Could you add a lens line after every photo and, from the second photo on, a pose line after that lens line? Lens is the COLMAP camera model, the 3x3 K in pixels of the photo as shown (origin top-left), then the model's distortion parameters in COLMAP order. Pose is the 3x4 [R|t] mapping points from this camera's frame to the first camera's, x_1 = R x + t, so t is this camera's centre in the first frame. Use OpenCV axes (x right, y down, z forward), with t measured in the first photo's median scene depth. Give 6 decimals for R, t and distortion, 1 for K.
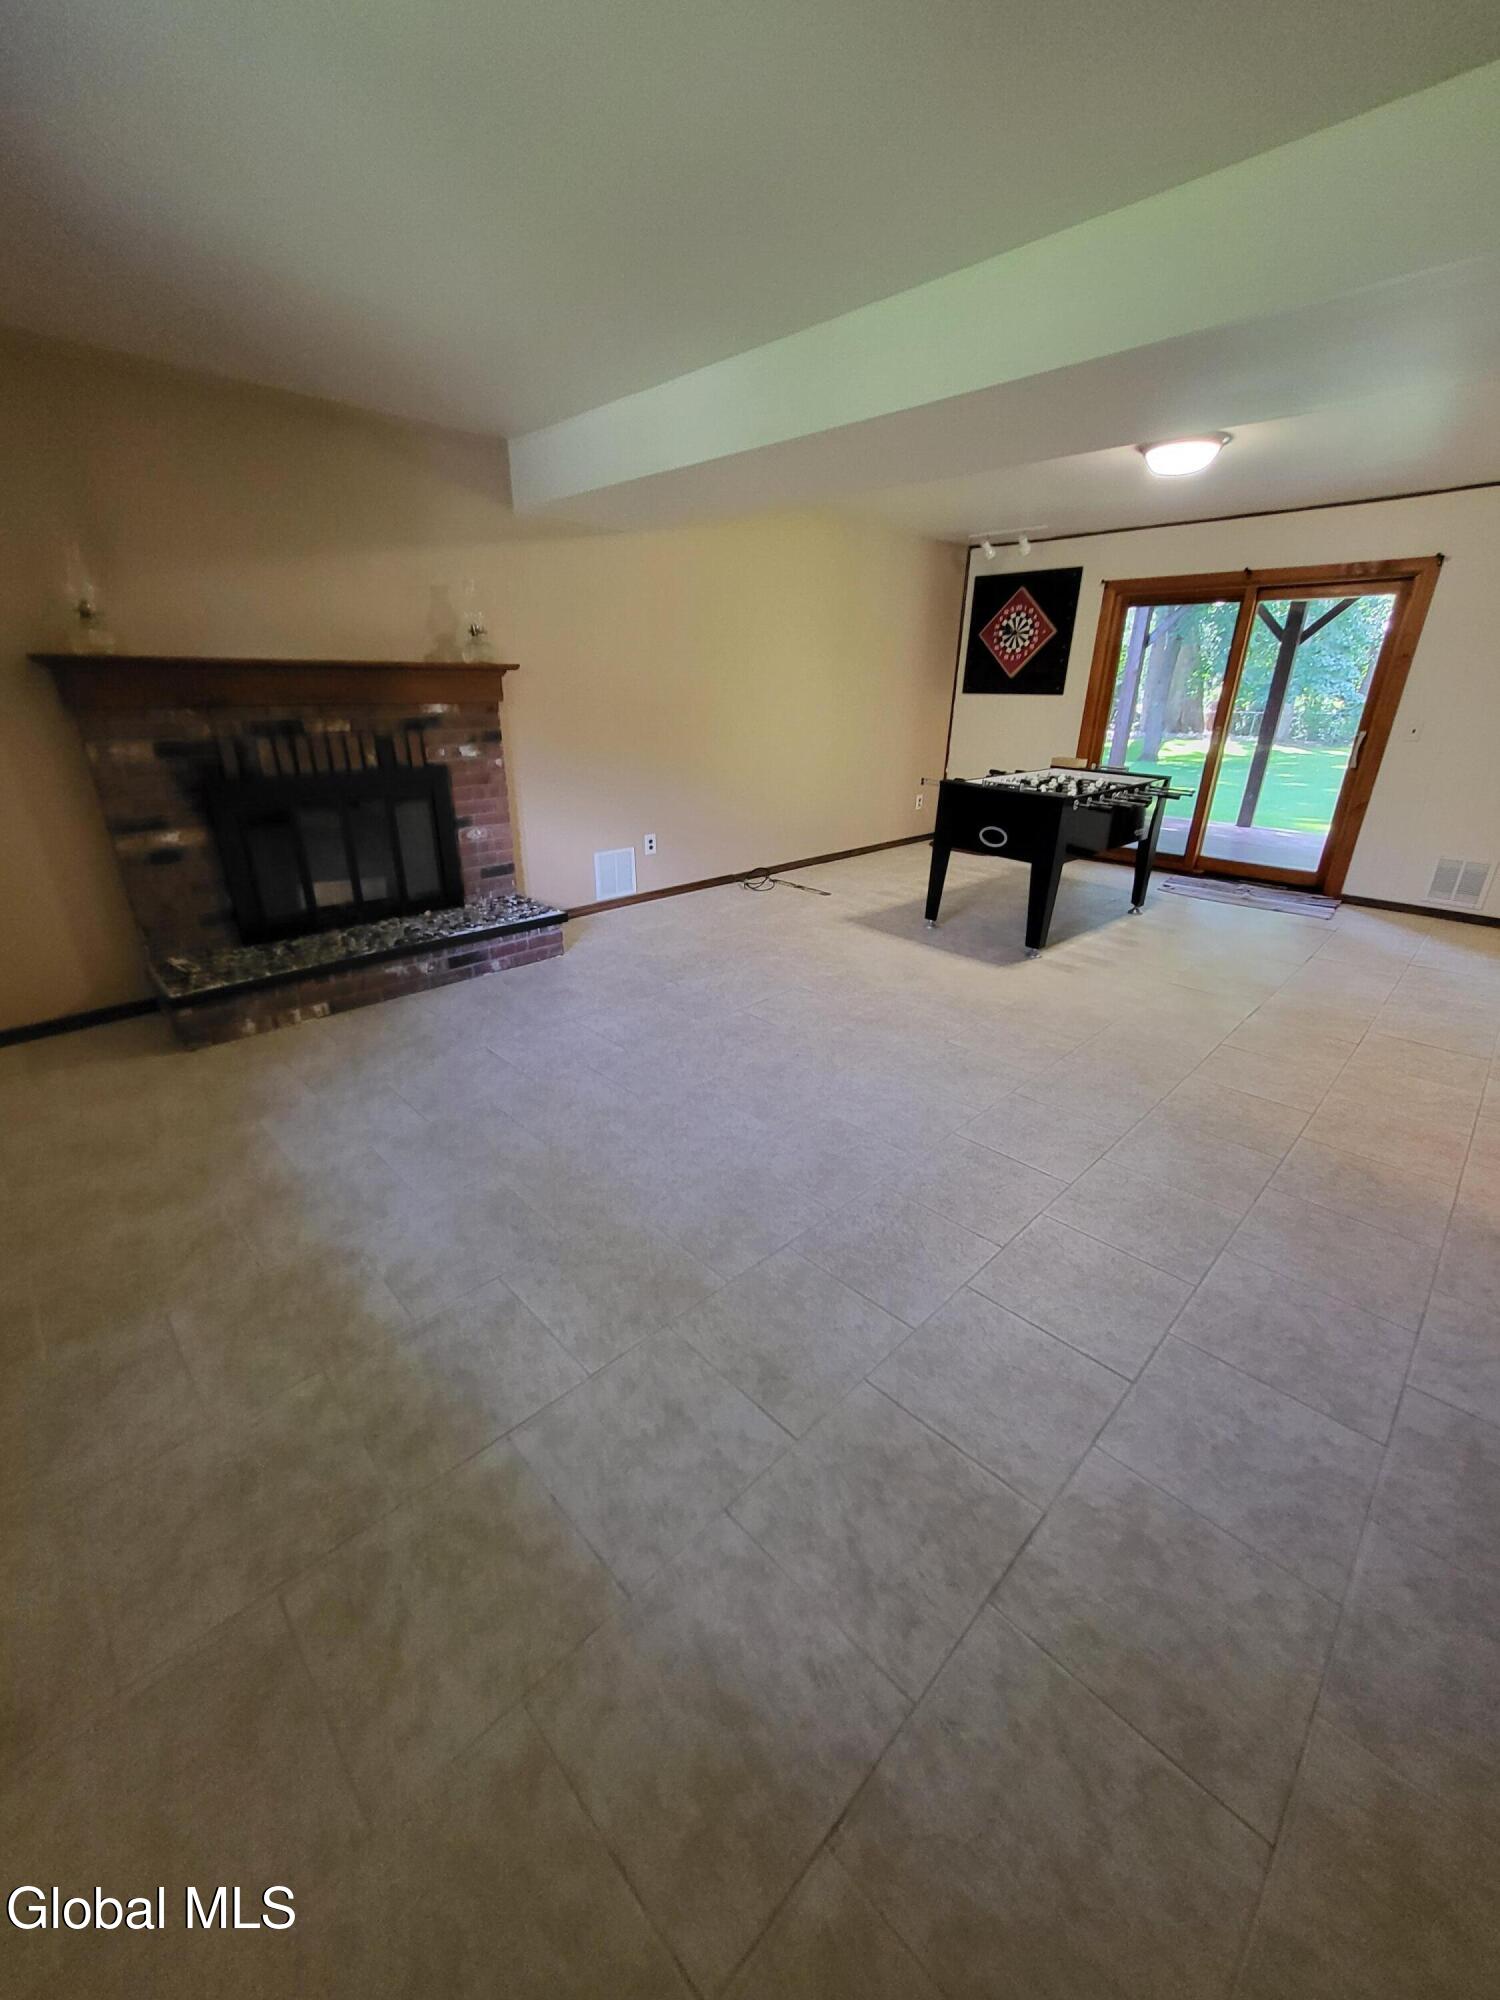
lens RADIAL K [[779.6, 0, 742.5], [0, 779.6, 994.4], [0, 0, 1]] dist [-0.000638, -0.000080]
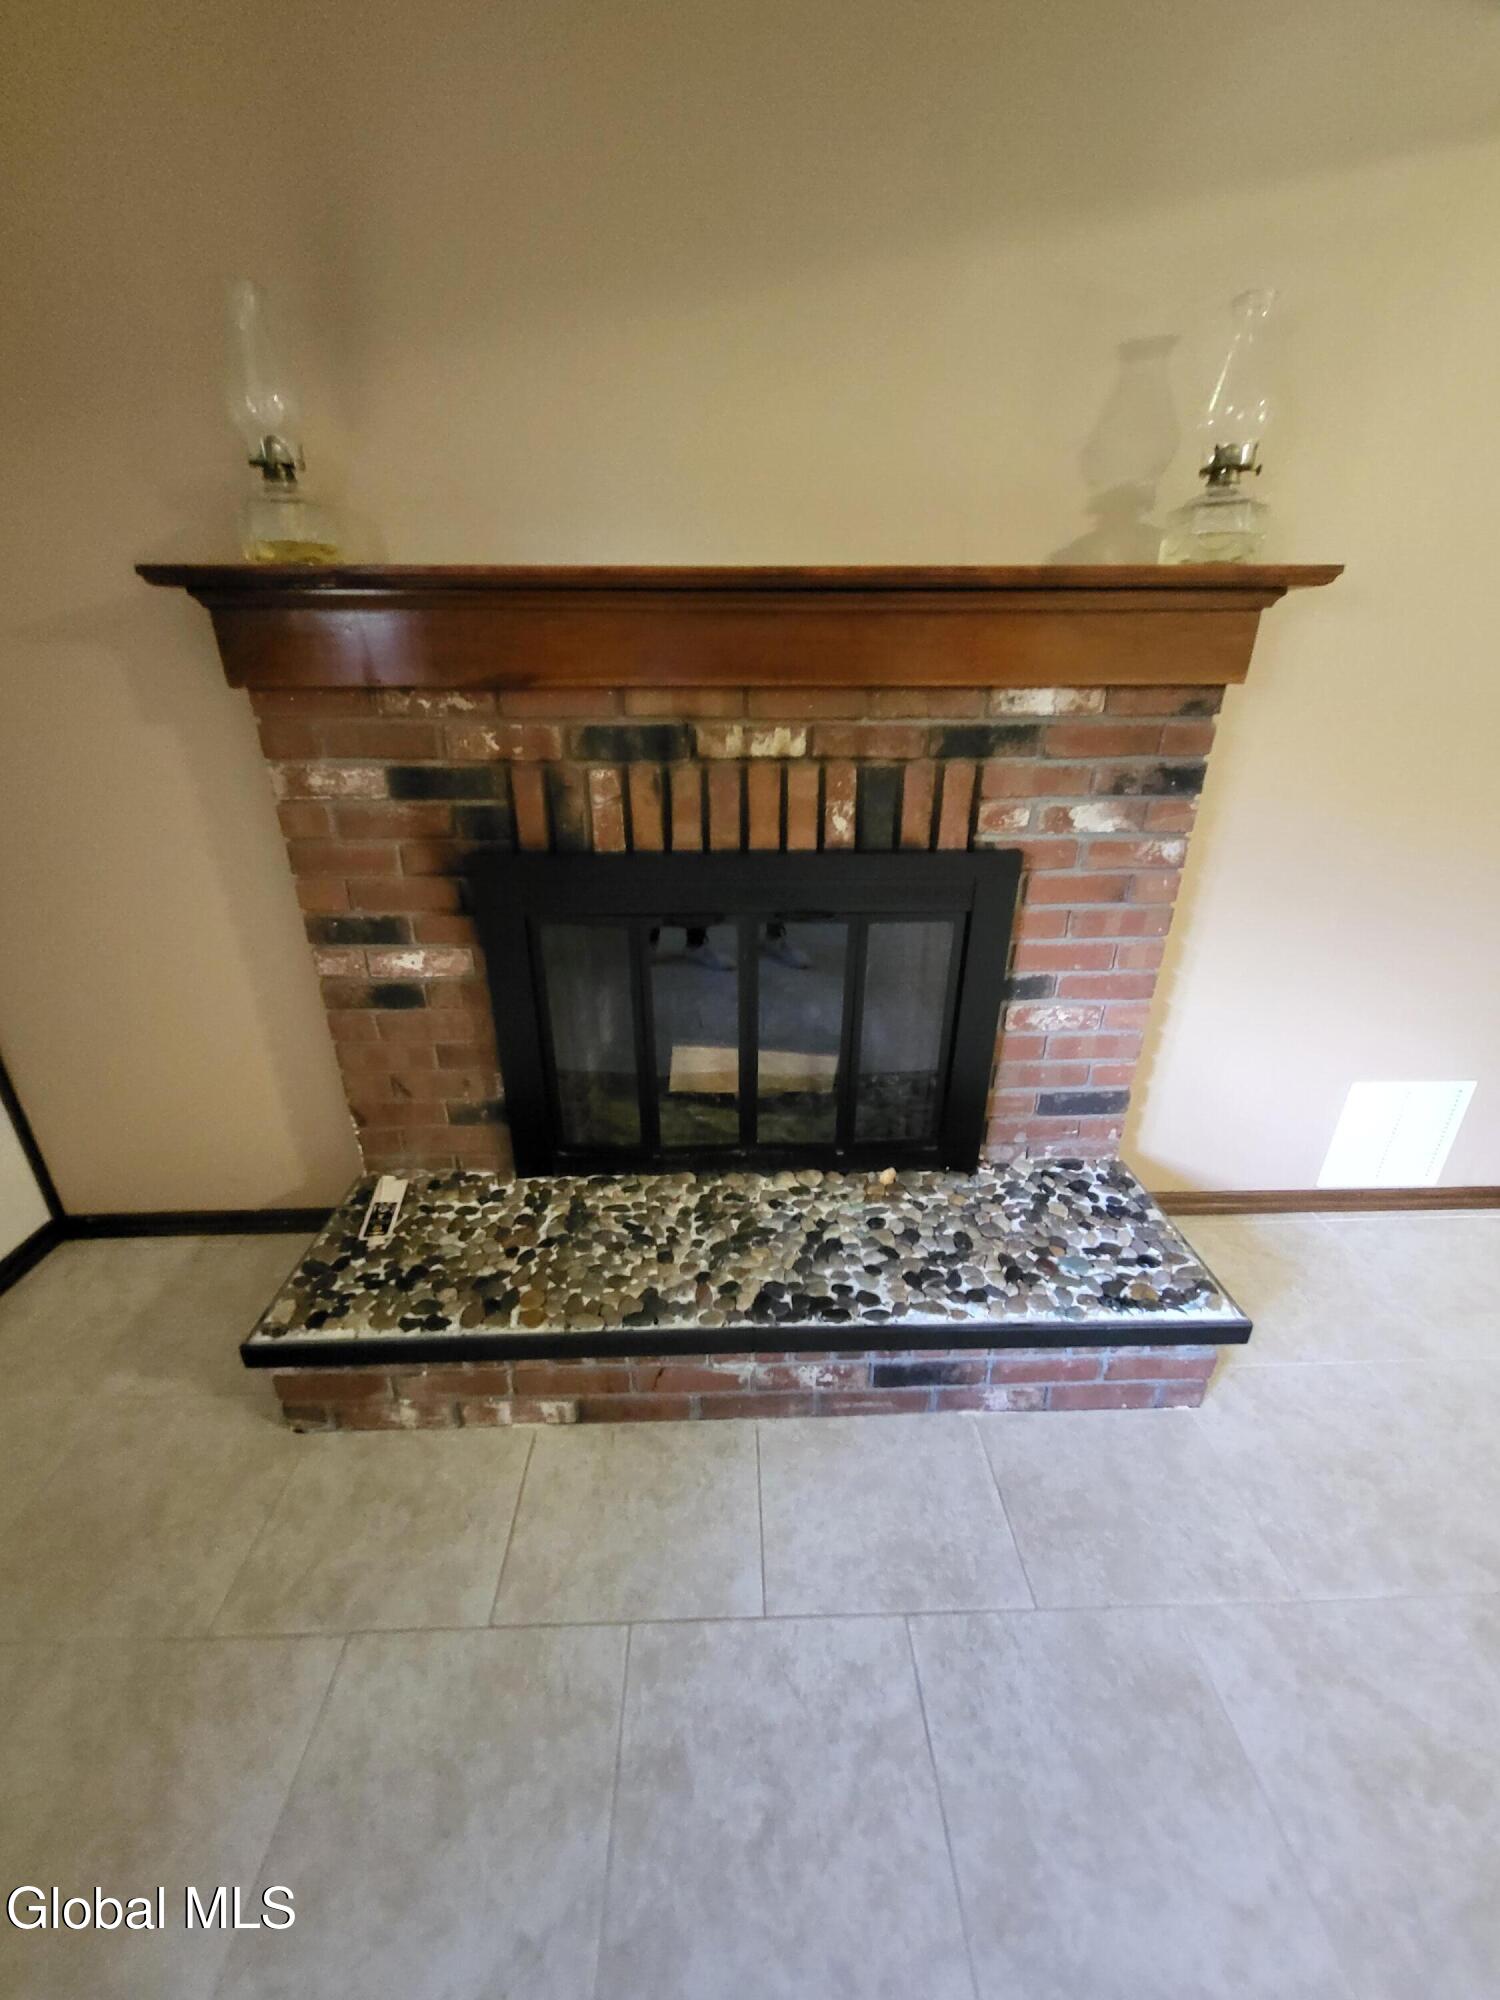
lens RADIAL K [[779.6, 0, 742.5], [0, 779.6, 994.4], [0, 0, 1]] dist [-0.000638, -0.000080]
pose [[0.738543, 0.264746, -0.620052, -0.222203], [-0.244895, 0.962202, 0.119140, -0.232615], [0.628157, 0.063858, 0.775462, 0.609839]]
